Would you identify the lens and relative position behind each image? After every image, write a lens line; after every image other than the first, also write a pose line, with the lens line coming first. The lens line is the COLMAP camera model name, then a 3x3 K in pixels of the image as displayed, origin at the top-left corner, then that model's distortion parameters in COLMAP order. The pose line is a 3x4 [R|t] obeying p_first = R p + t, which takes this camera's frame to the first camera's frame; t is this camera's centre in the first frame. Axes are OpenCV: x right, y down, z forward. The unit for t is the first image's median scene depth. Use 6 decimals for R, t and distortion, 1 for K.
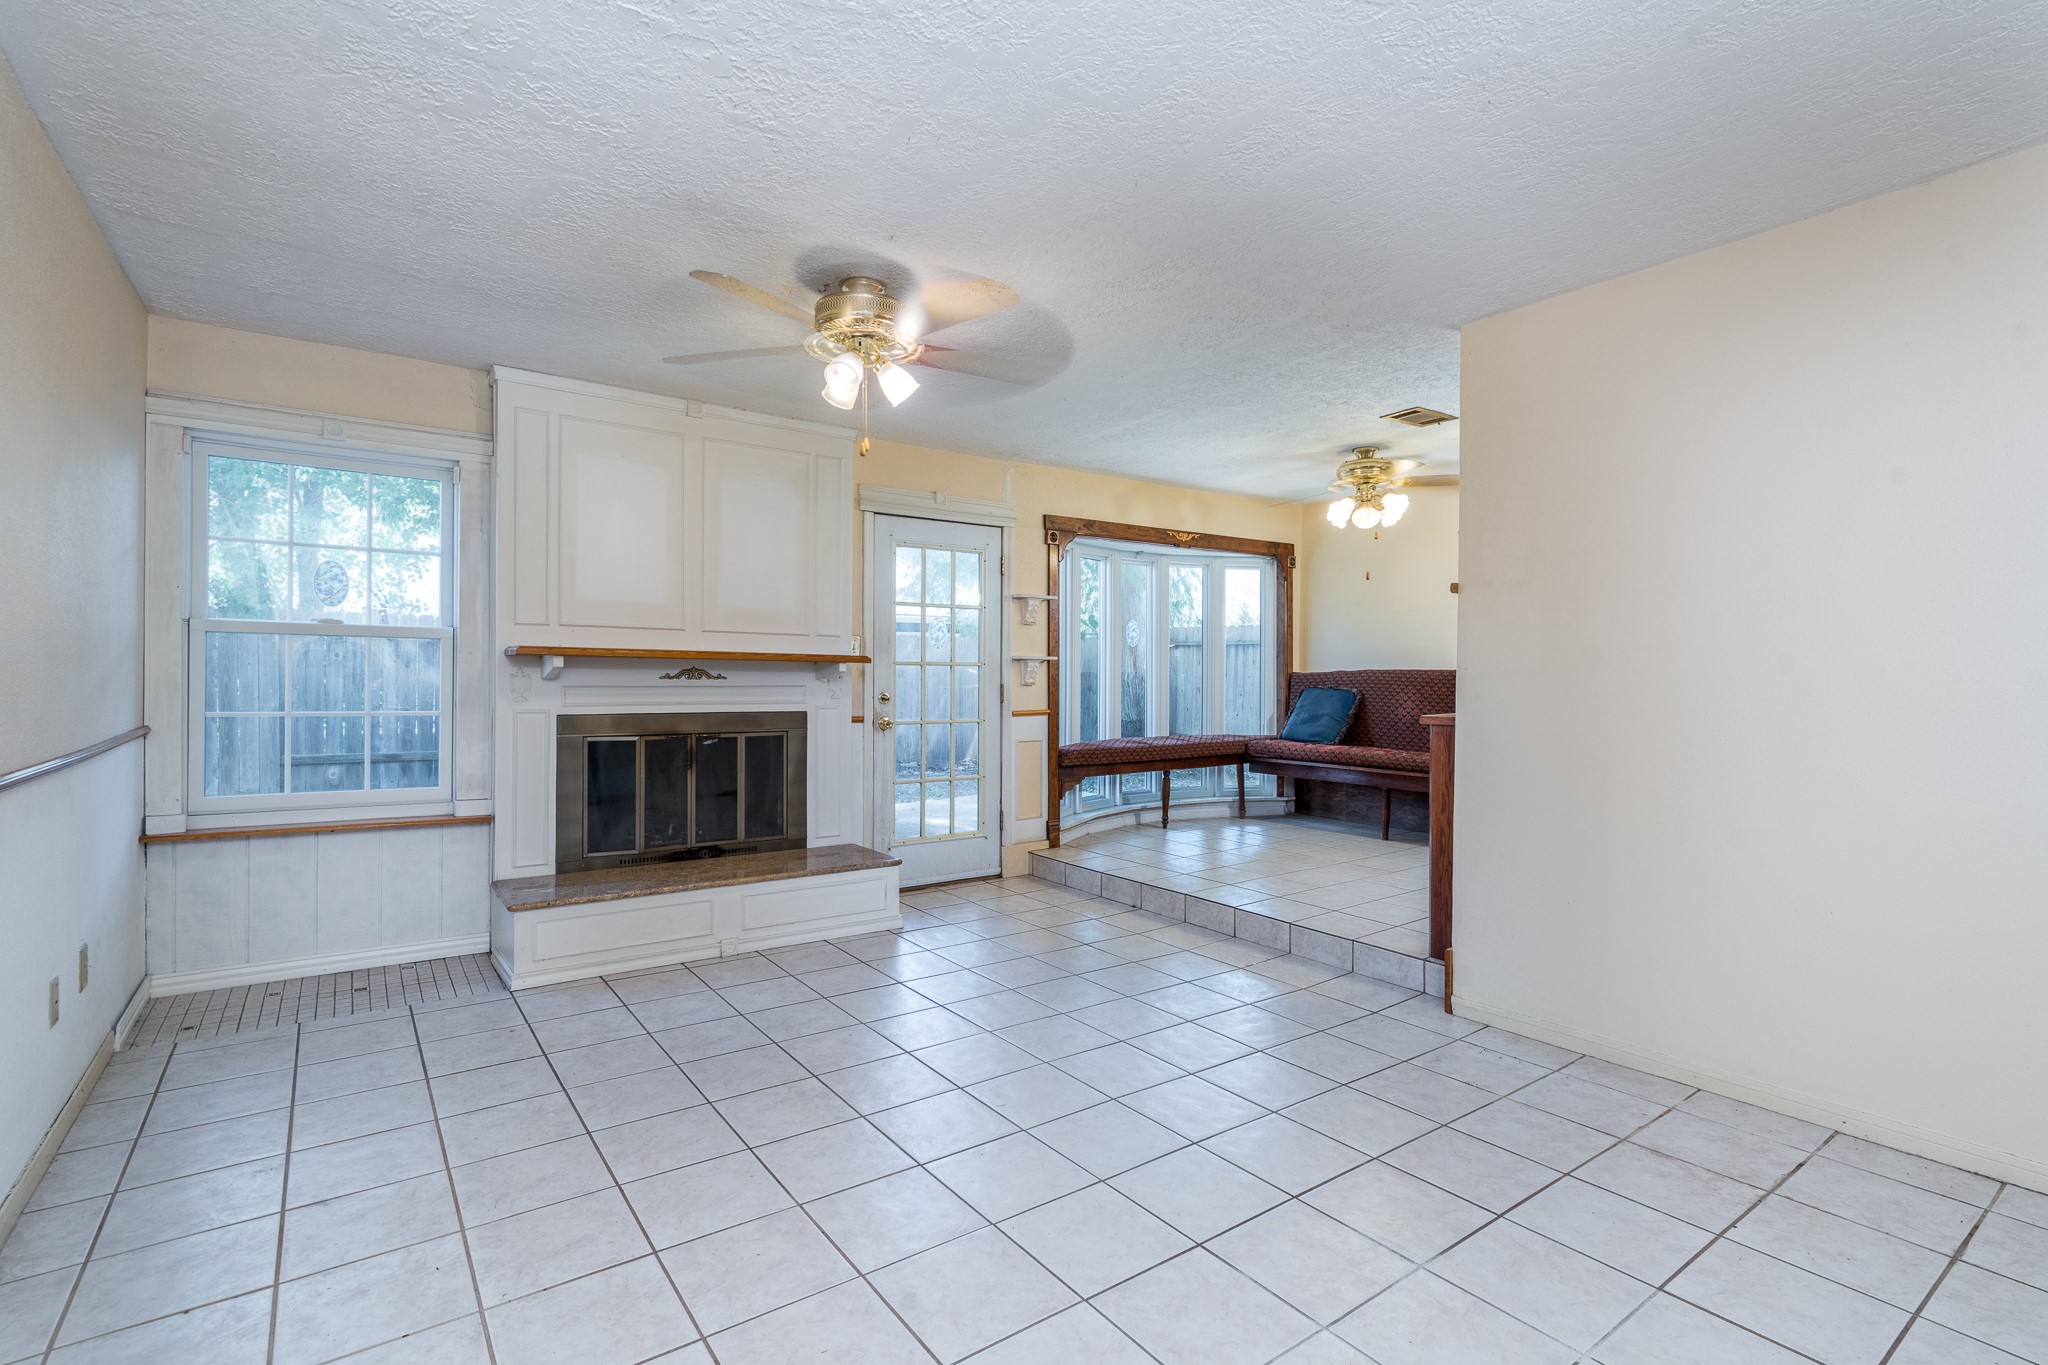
lens RADIAL K [[977.8, 0, 1037.5], [0, 977.8, 696.0], [0, 0, 1]] dist [-0.000992, 0.002146]
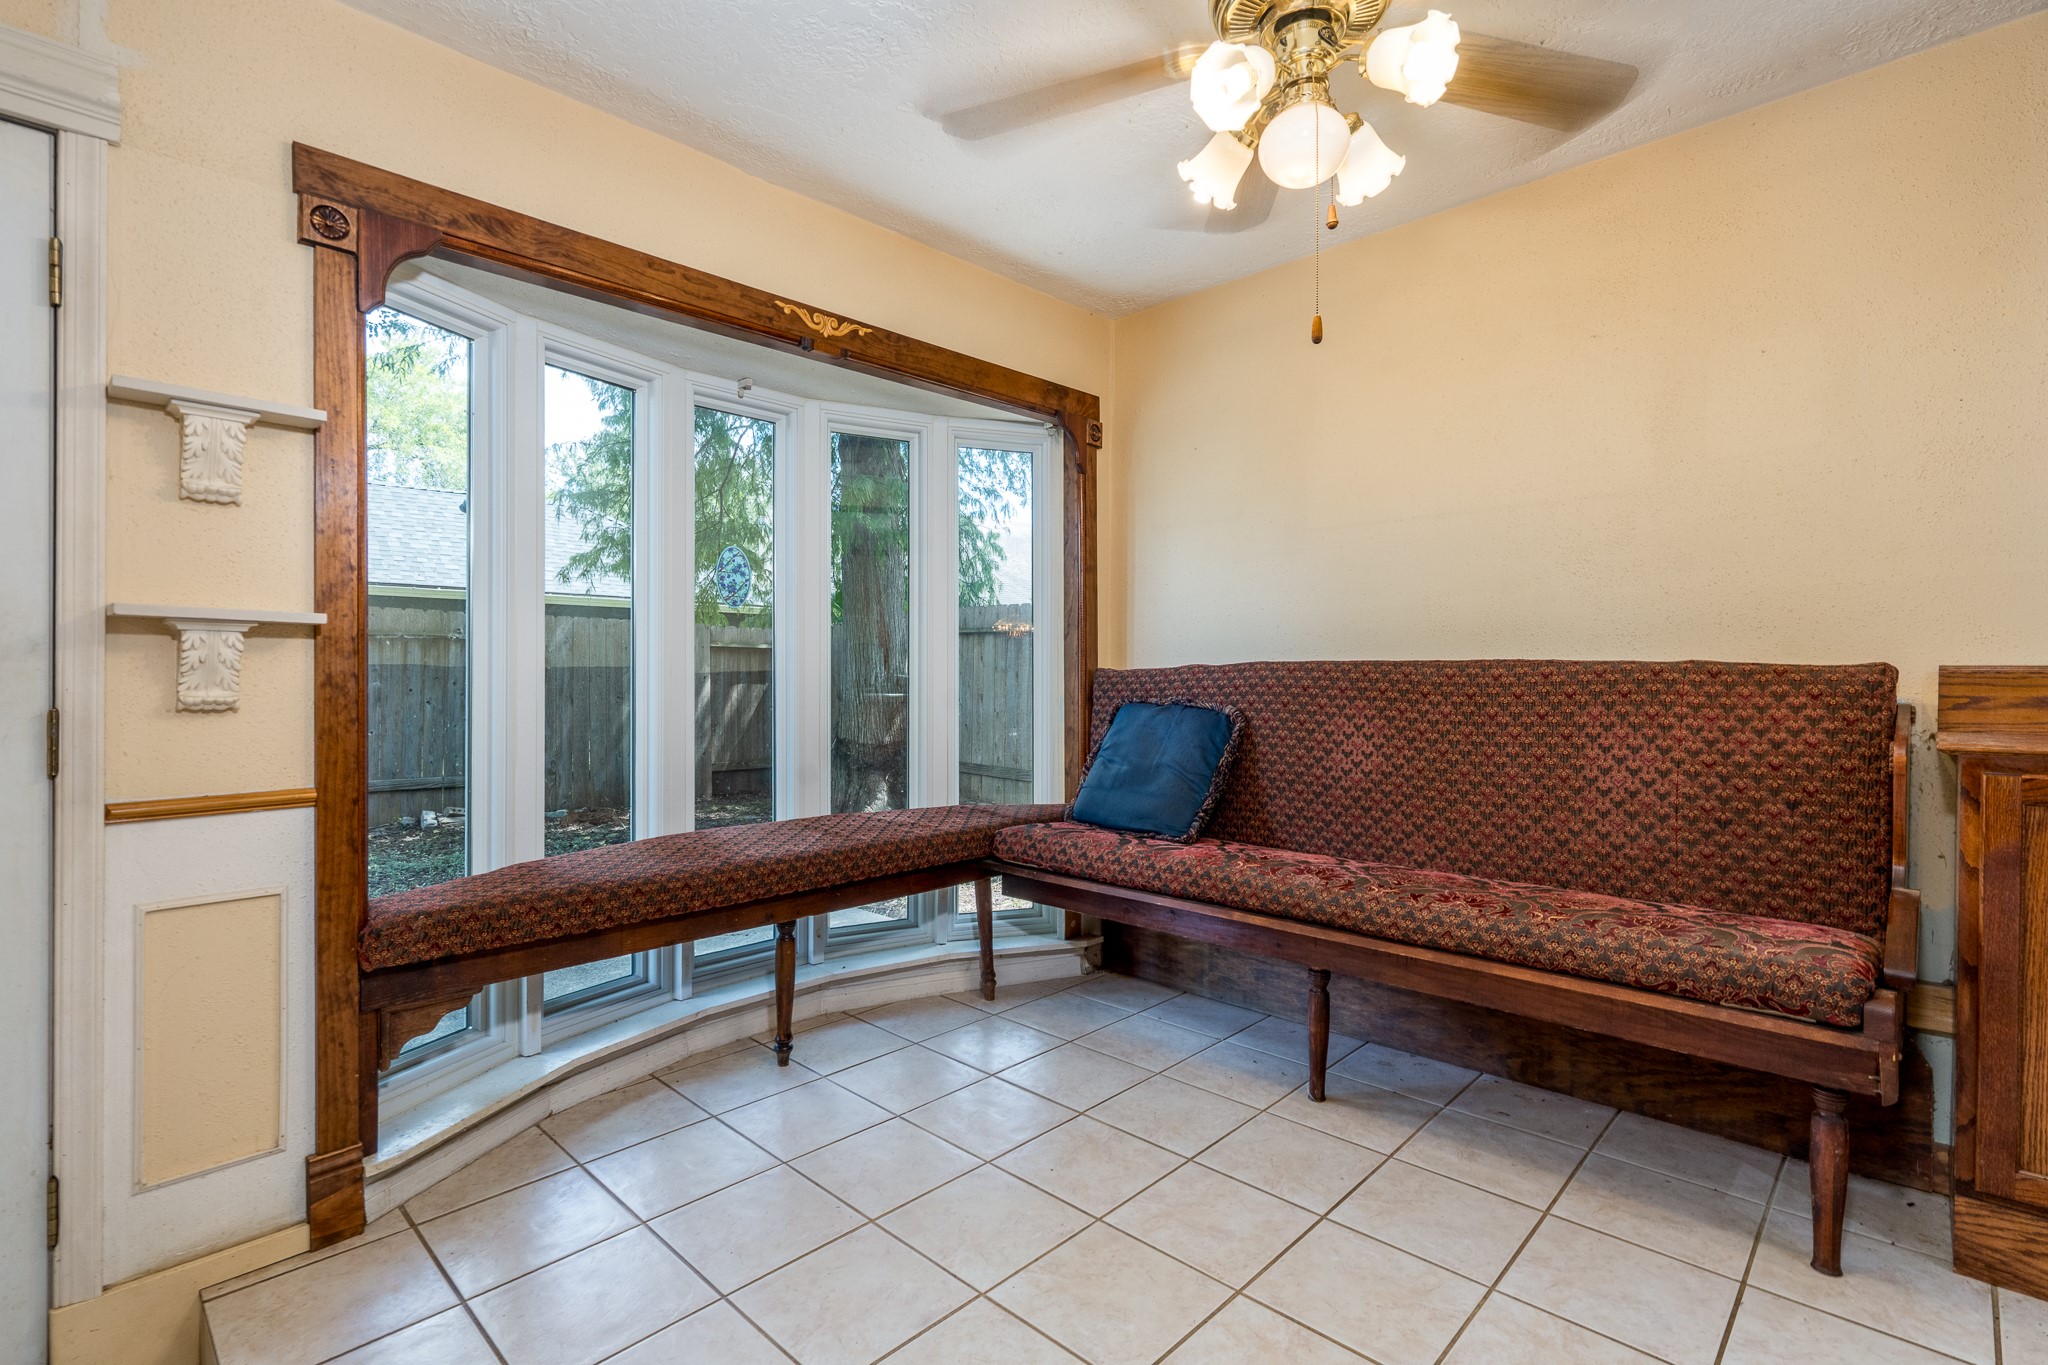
lens RADIAL K [[977.8, 0, 1033.7], [0, 977.8, 680.1], [0, 0, 1]] dist [-0.000992, 0.002146]
pose [[0.982761, -0.000629, 0.184881, 0.187273], [0.003697, 0.999861, -0.016251, -0.015107], [-0.184845, 0.016655, 0.982627, 0.706922]]
